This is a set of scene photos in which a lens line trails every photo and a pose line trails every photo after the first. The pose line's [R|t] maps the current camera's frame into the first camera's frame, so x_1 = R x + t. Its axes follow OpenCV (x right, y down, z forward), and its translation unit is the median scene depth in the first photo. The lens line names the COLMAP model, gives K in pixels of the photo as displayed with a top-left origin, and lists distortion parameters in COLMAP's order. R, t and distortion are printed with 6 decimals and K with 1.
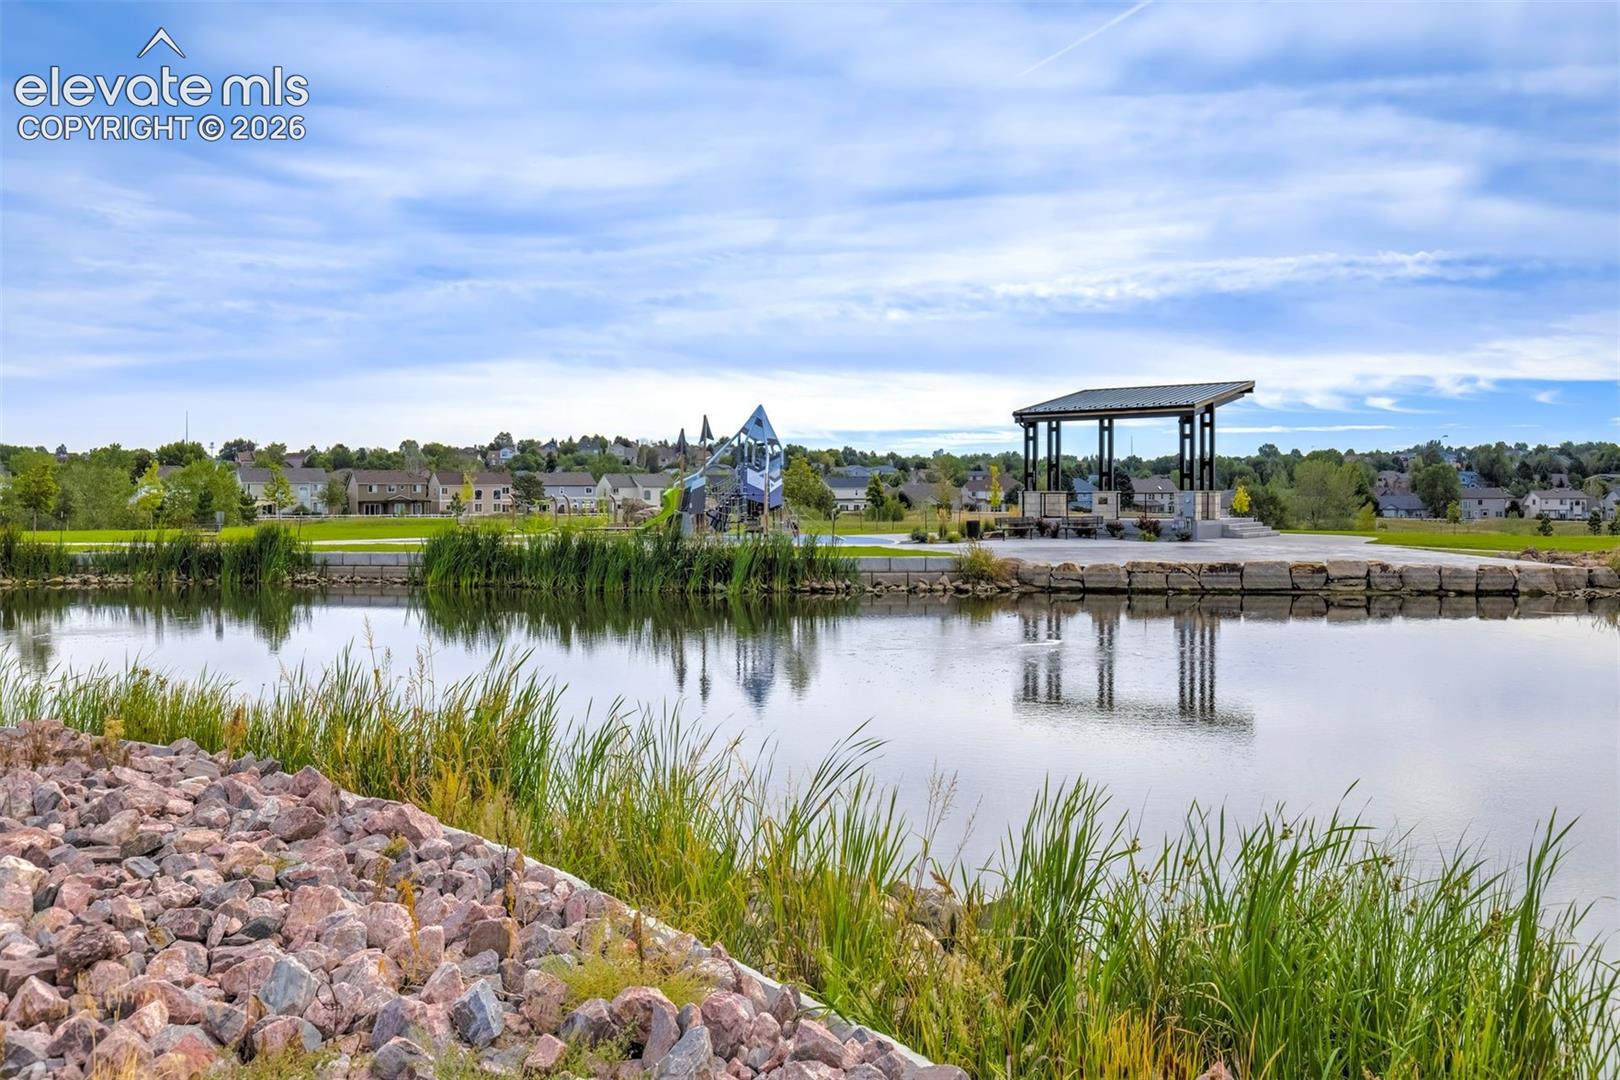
lens RADIAL K [[1383.1, 0, 810.0], [0, 1383.1, 540.0], [0, 0, 1]] dist [0.010186, -0.000359]
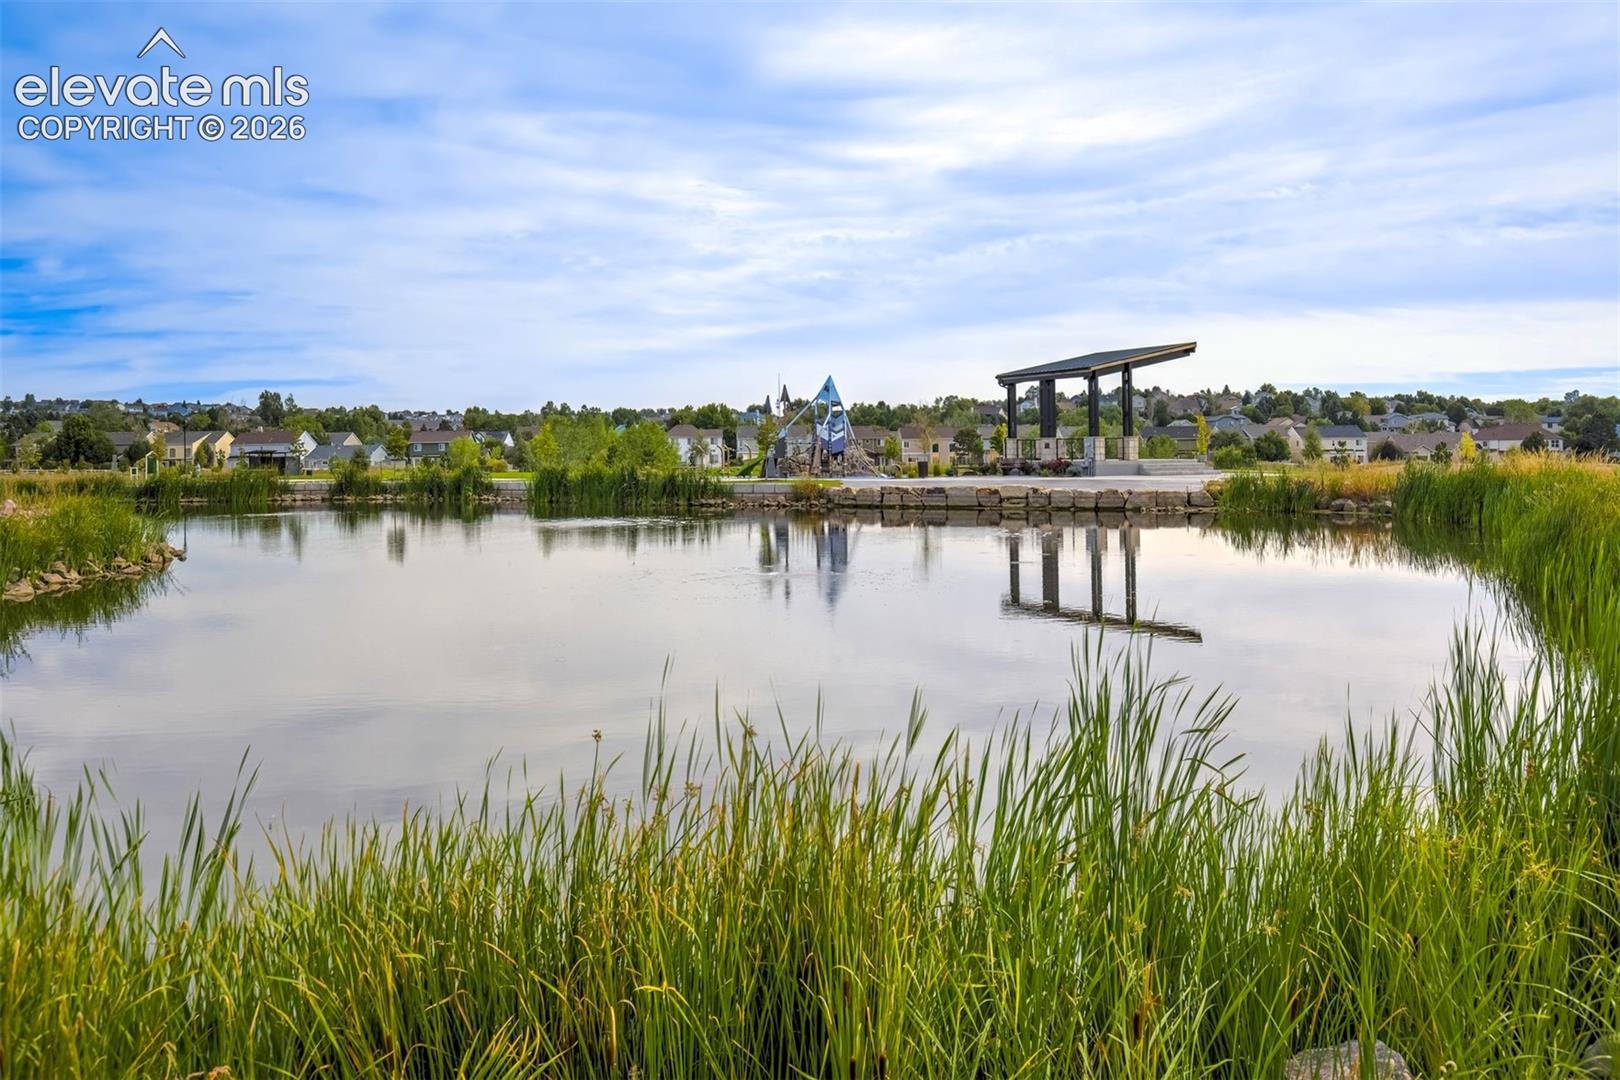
lens RADIAL K [[1383.1, 0, 810.0], [0, 1383.1, 540.0], [0, 0, 1]] dist [0.010186, -0.000359]
pose [[0.899260, 0.018035, -0.437042, 0.105877], [-0.000678, 0.999206, 0.039838, 0.001835], [0.437414, -0.035529, 0.898558, -0.045472]]
